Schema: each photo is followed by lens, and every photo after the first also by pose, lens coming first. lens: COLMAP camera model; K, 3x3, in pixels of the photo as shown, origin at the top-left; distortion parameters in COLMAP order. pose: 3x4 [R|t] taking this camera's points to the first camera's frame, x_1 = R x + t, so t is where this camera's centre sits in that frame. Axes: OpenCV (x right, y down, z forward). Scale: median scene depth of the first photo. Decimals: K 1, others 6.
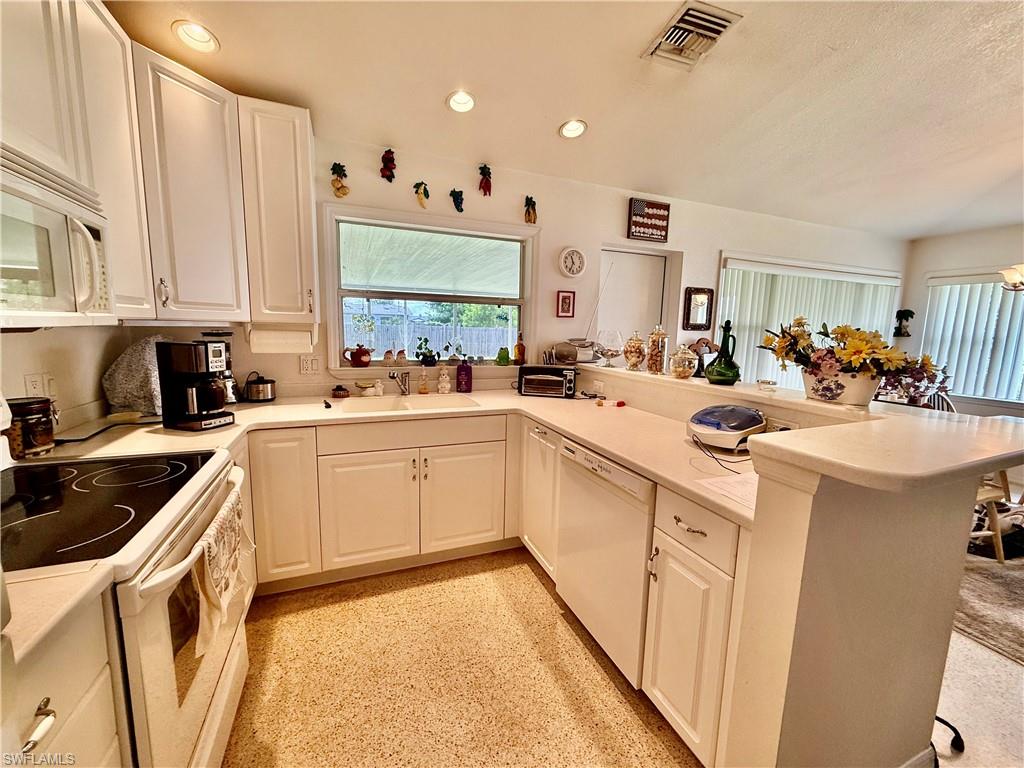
lens RADIAL K [[407.8, 0, 510.3], [0, 407.8, 384.6], [0, 0, 1]] dist [-0.002147, 0.000085]
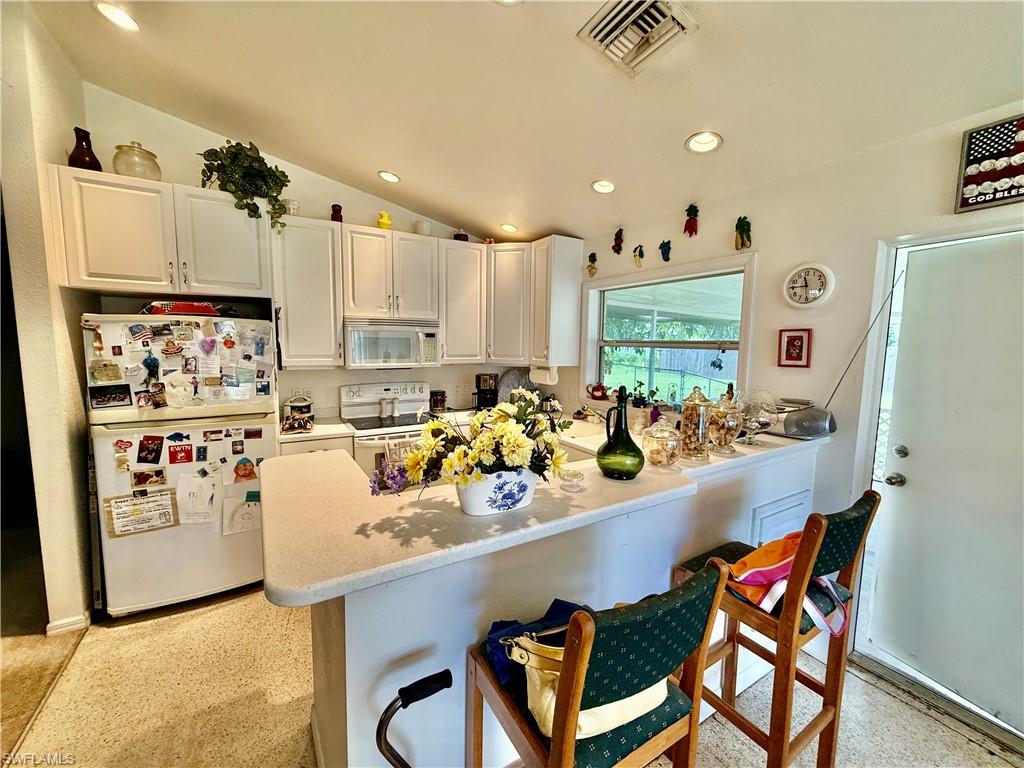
lens RADIAL K [[407.8, 0, 508.7], [0, 407.8, 383.4], [0, 0, 1]] dist [-0.002147, 0.000085]
pose [[0.149514, 0.078999, -0.985599, 0.849884], [-0.145570, 0.987700, 0.057085, -0.124061], [0.977985, 0.134939, 0.159174, 0.497244]]
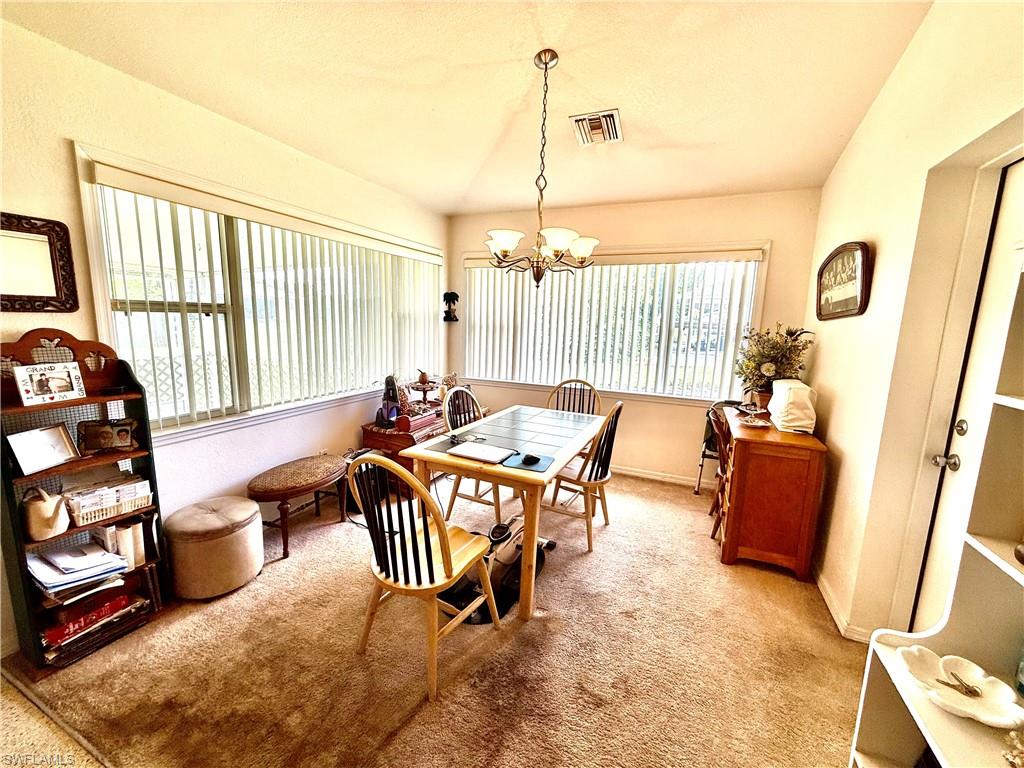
lens RADIAL K [[407.8, 0, 511.1], [0, 407.8, 387.0], [0, 0, 1]] dist [-0.002147, 0.000085]
pose [[0.713178, -0.113897, 0.691668, 0.699917], [0.078264, 0.993480, 0.082898, -0.060919], [-0.696600, -0.004988, 0.717442, 0.408650]]
